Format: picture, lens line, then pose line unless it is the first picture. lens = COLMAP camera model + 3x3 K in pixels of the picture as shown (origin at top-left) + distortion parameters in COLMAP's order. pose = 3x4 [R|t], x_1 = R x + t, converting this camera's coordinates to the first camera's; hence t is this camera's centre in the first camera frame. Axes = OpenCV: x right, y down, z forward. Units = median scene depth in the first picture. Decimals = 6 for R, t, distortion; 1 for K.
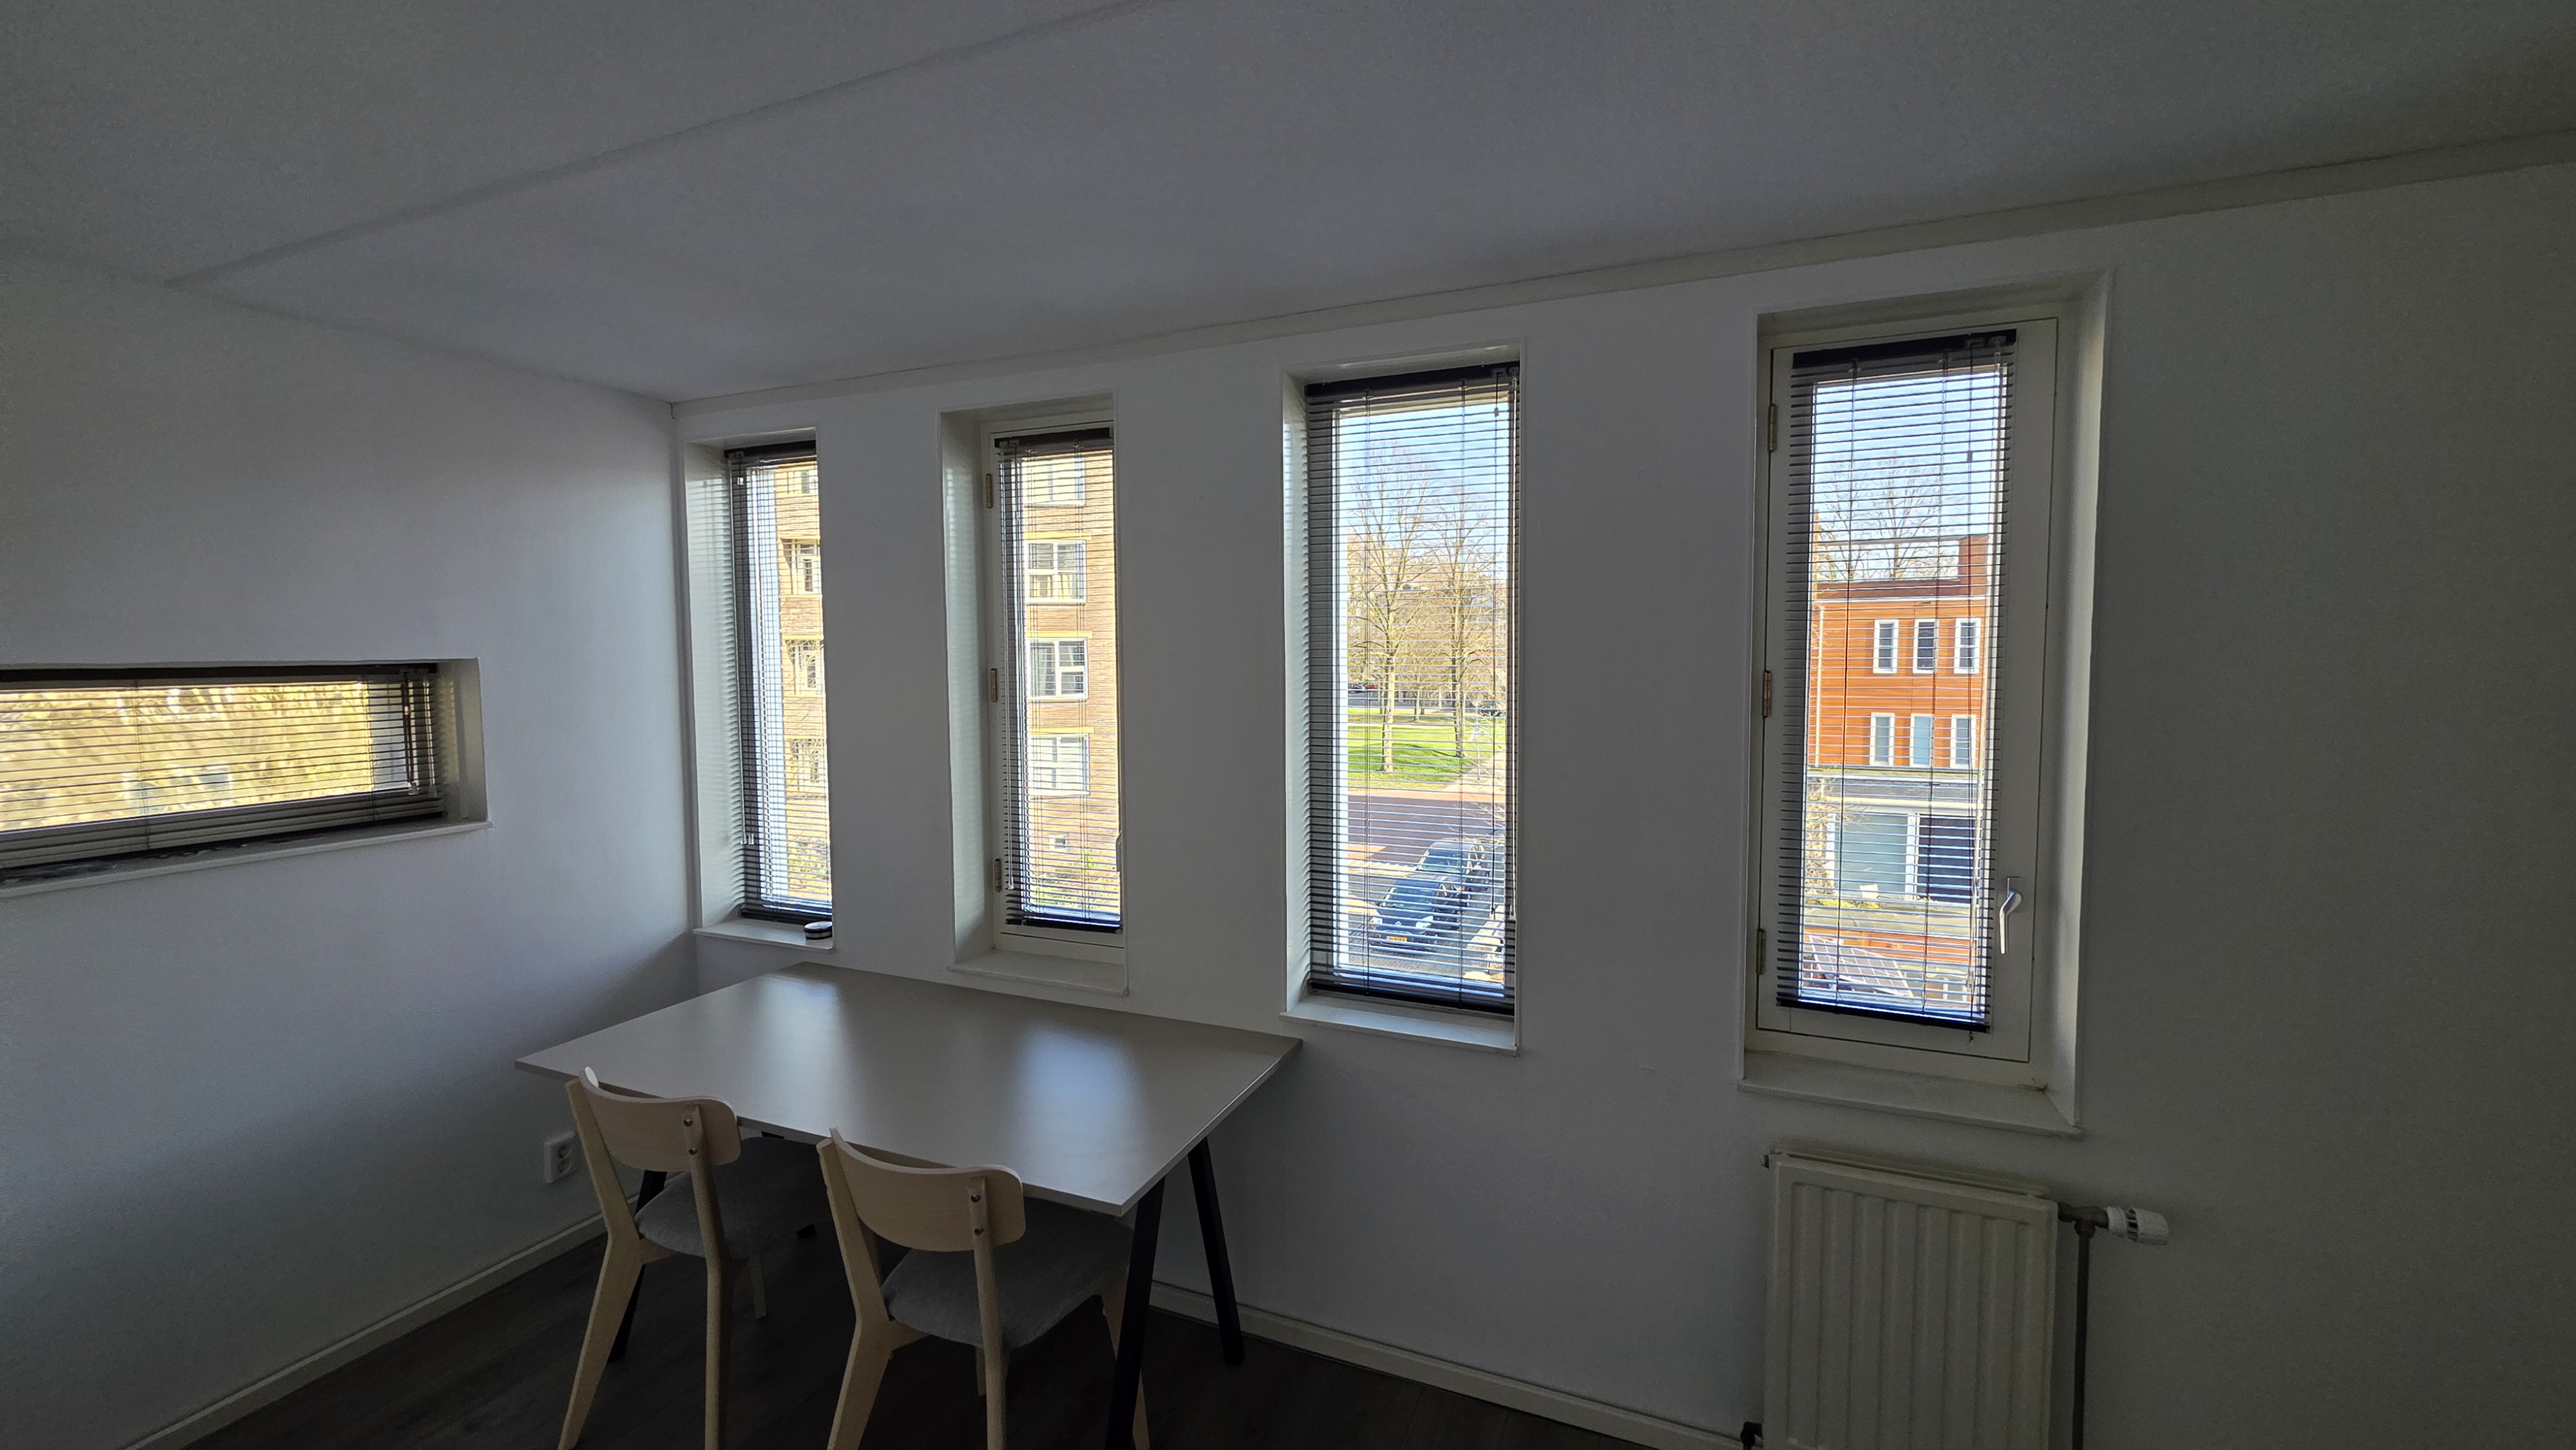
lens RADIAL K [[1035.7, 0, 1294.0], [0, 1035.7, 723.3], [0, 0, 1]] dist [0.000331, 0.000059]
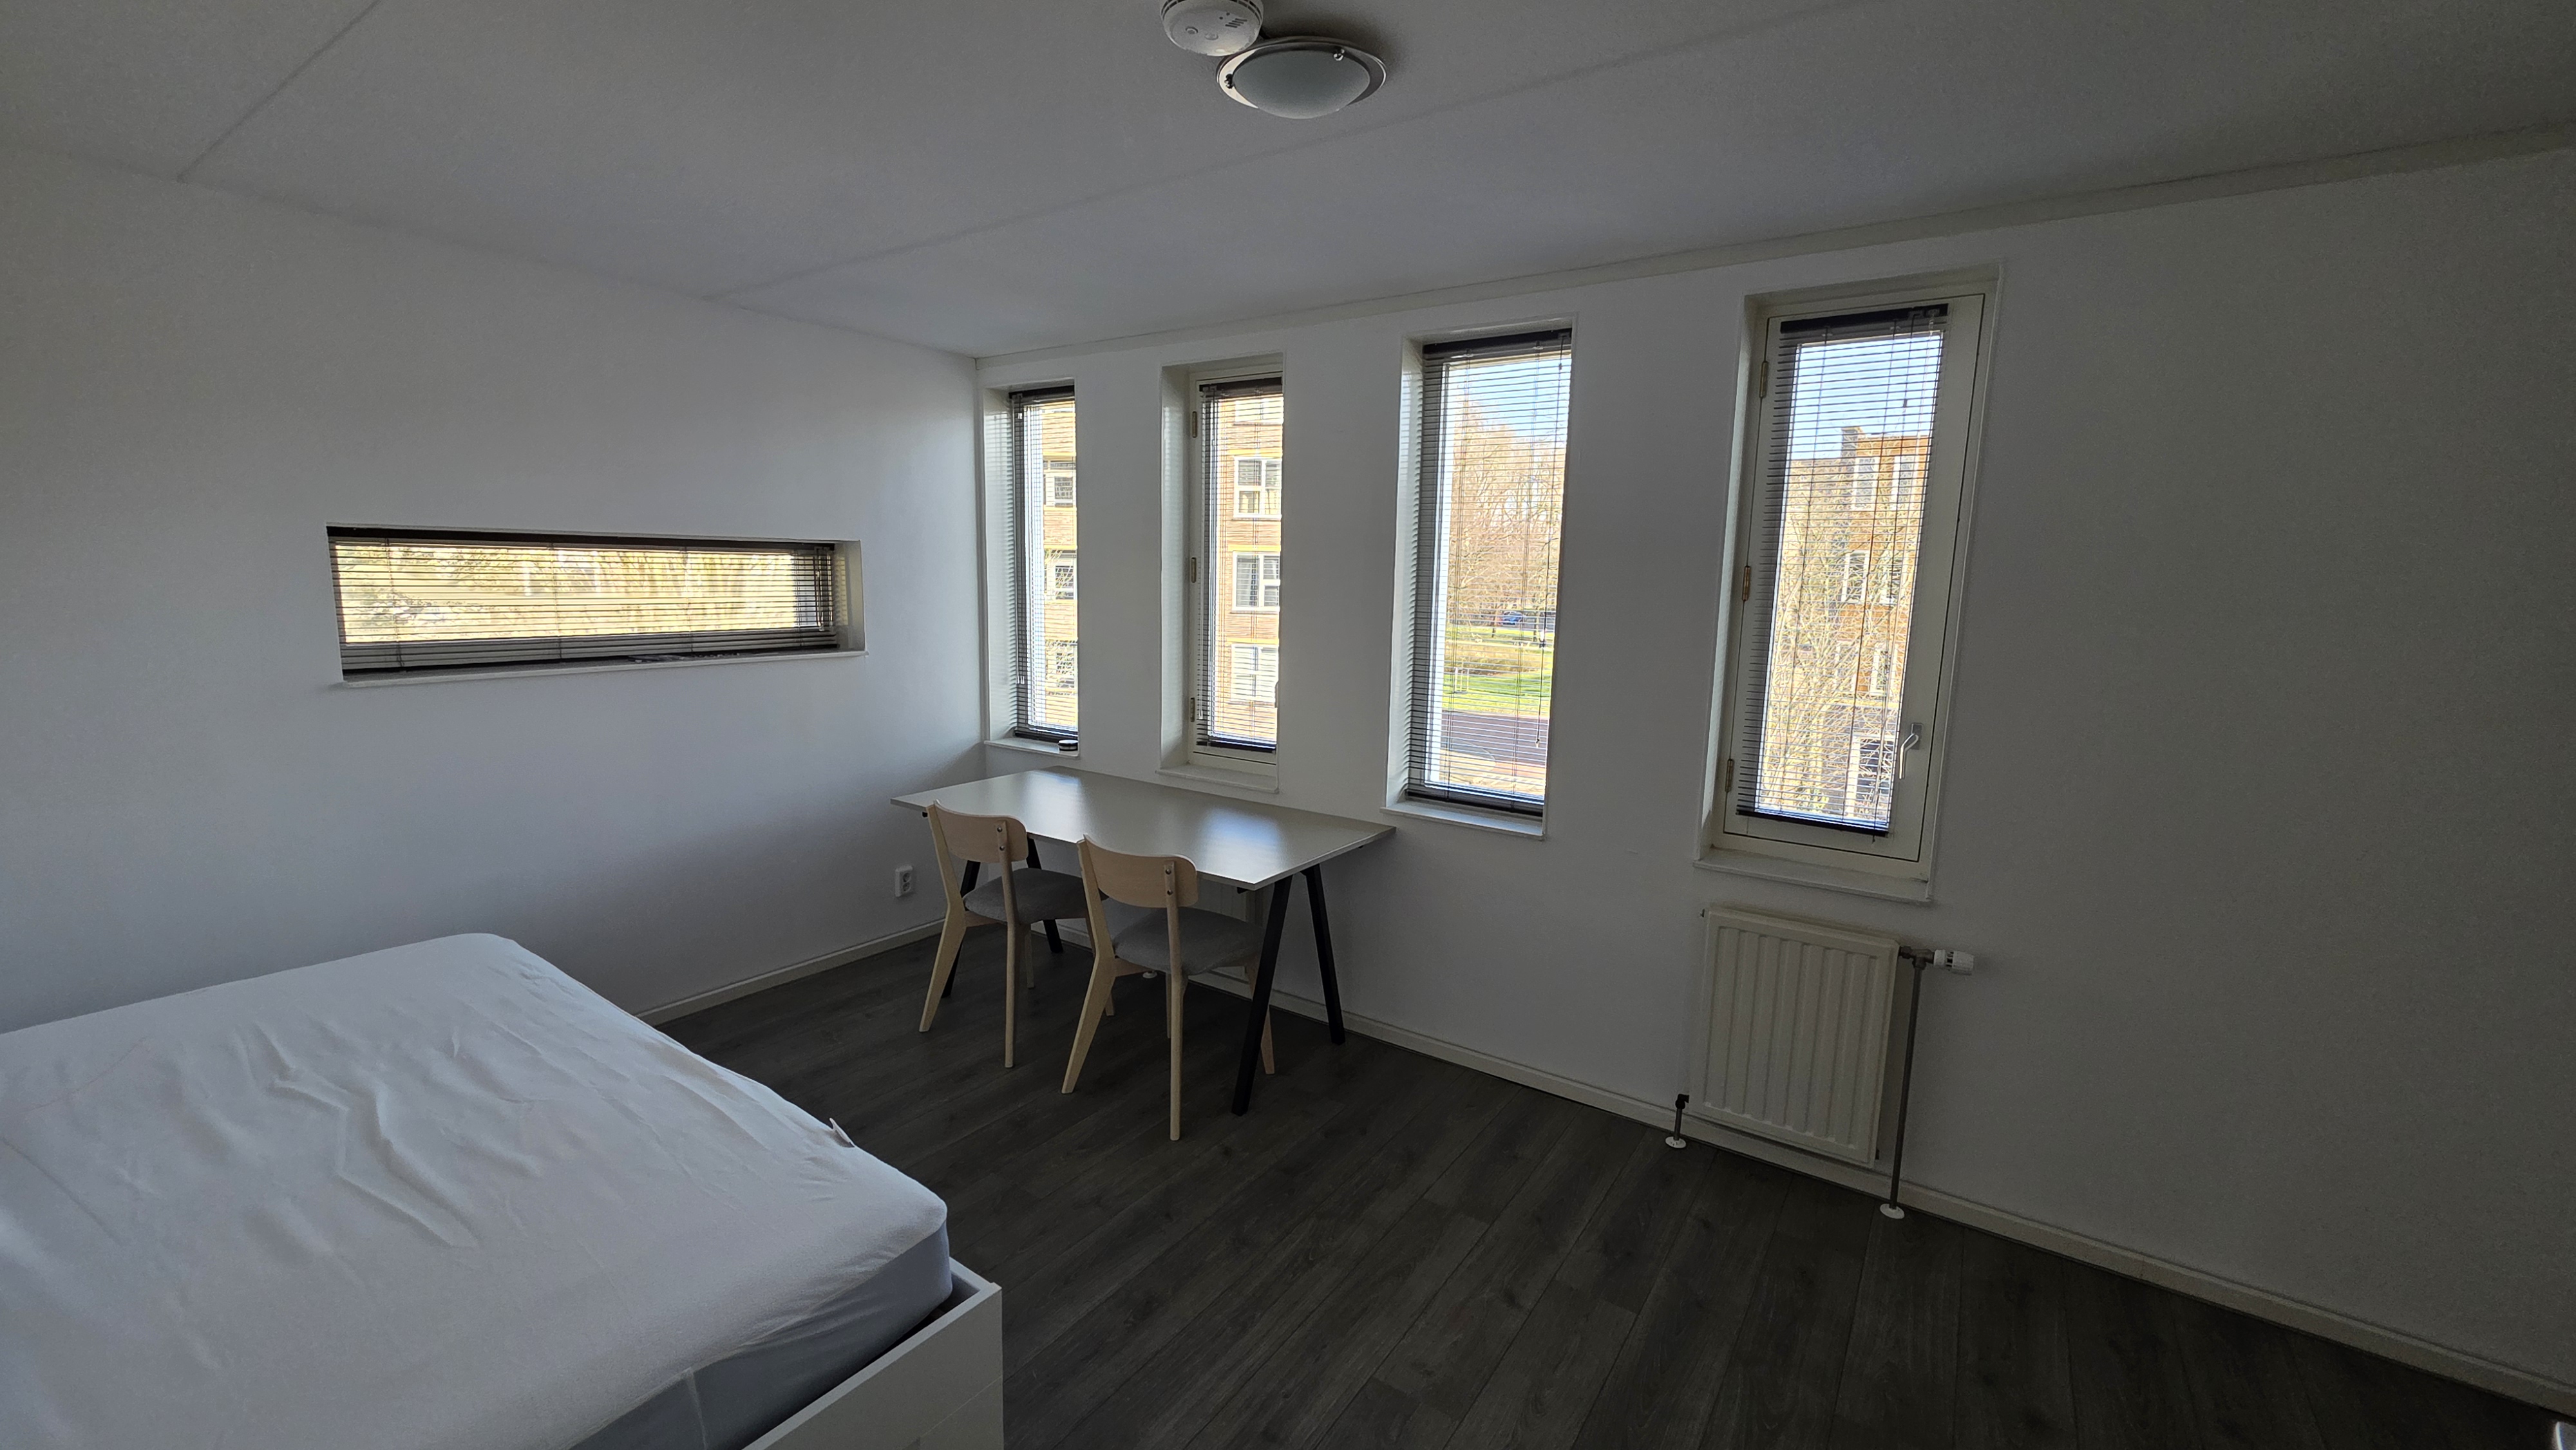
lens RADIAL K [[1023.3, 0, 1287.3], [0, 1023.3, 732.0], [0, 0, 1]] dist [0.000530, 0.000037]
pose [[0.979417, 0.056754, -0.193704, 0.120640], [-0.039633, 0.995049, 0.091144, 0.055829], [0.197917, -0.081591, 0.976817, -0.357509]]
